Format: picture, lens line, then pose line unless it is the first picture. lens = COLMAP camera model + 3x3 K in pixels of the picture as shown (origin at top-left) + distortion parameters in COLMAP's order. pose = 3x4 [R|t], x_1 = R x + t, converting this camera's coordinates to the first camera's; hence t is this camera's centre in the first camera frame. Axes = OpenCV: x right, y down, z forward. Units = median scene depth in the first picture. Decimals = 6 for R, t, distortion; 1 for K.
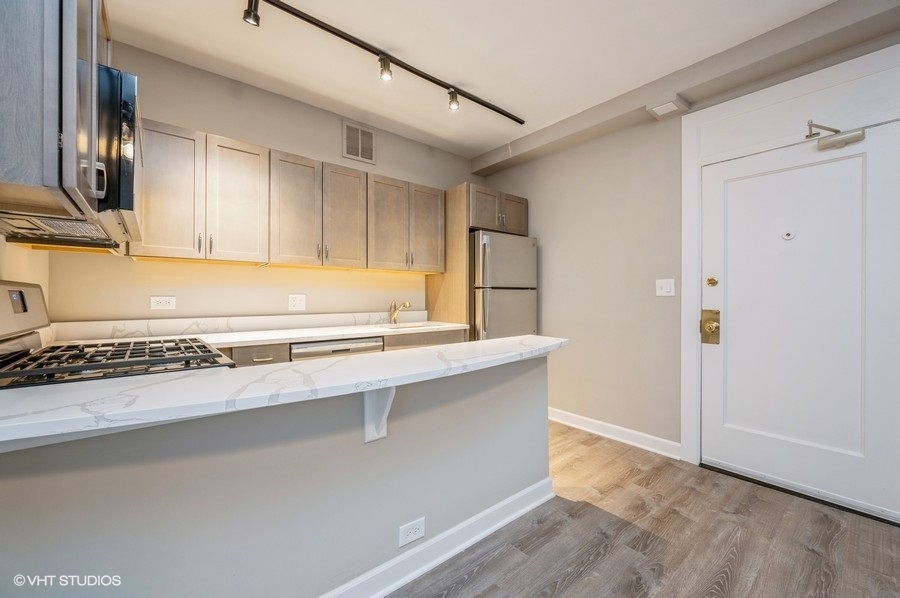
lens RADIAL K [[351.7, 0, 451.7], [0, 351.7, 299.1], [0, 0, 1]] dist [-0.000148, 0.000548]
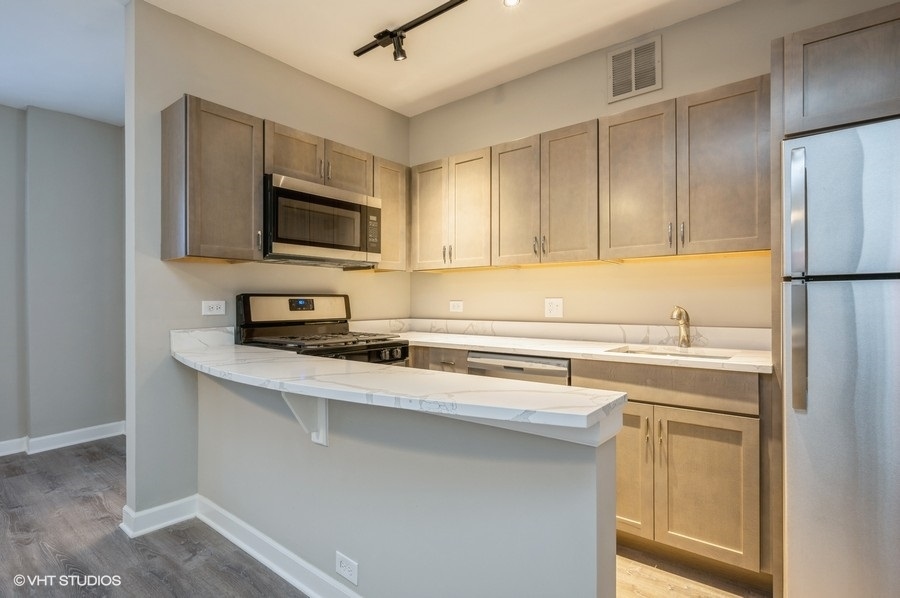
lens RADIAL K [[458.4, 0, 451.4], [0, 458.4, 298.0], [0, 0, 1]] dist [0.000431, -0.001890]
pose [[0.205581, -0.005669, -0.978624, 0.541608], [-0.000813, 0.999982, -0.005963, -0.006414], [0.978640, 0.002022, 0.205573, 0.510685]]
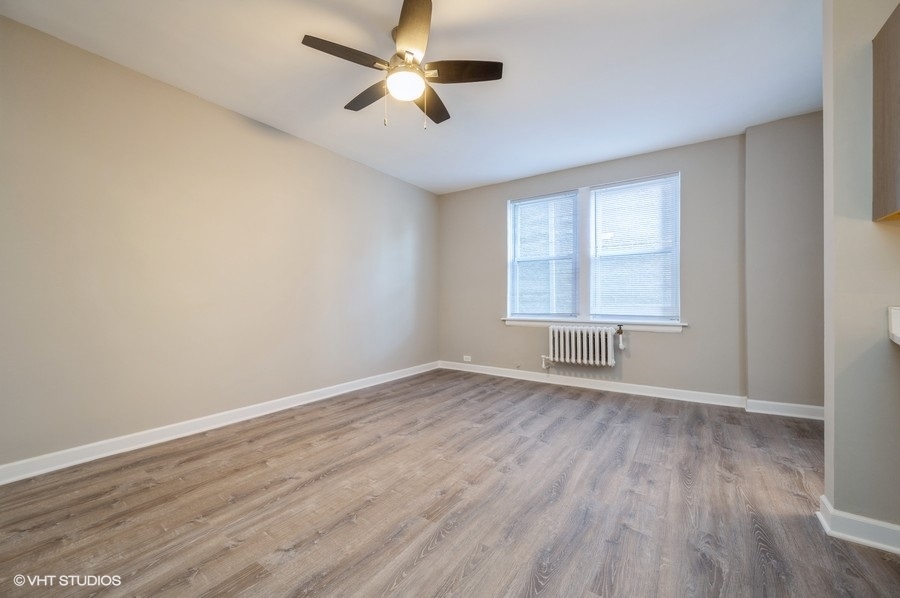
lens RADIAL K [[351.7, 0, 450.2], [0, 351.7, 300.4], [0, 0, 1]] dist [-0.000148, 0.000548]
pose [[-0.960280, 0.000183, -0.279038, 0.375765], [0.000161, 1.000000, 0.000099, 0.037835], [0.279038, 0.000050, -0.960280, 0.495139]]
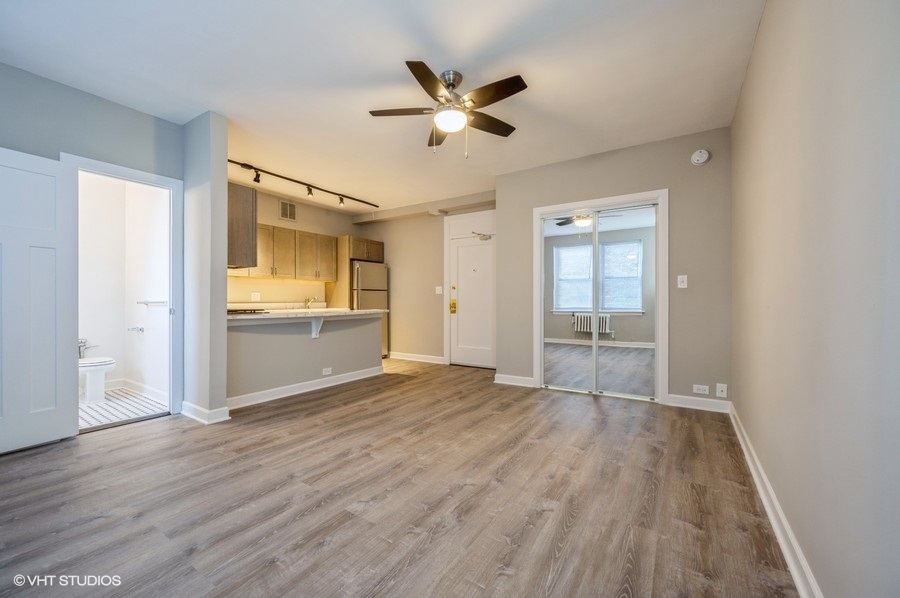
lens RADIAL K [[351.7, 0, 447.4], [0, 351.7, 302.0], [0, 0, 1]] dist [-0.000148, 0.000548]
pose [[0.956797, -0.002566, 0.290744, -0.000193], [0.002484, 0.999997, 0.000649, 0.037871], [-0.290745, 0.000102, 0.956801, -1.062895]]
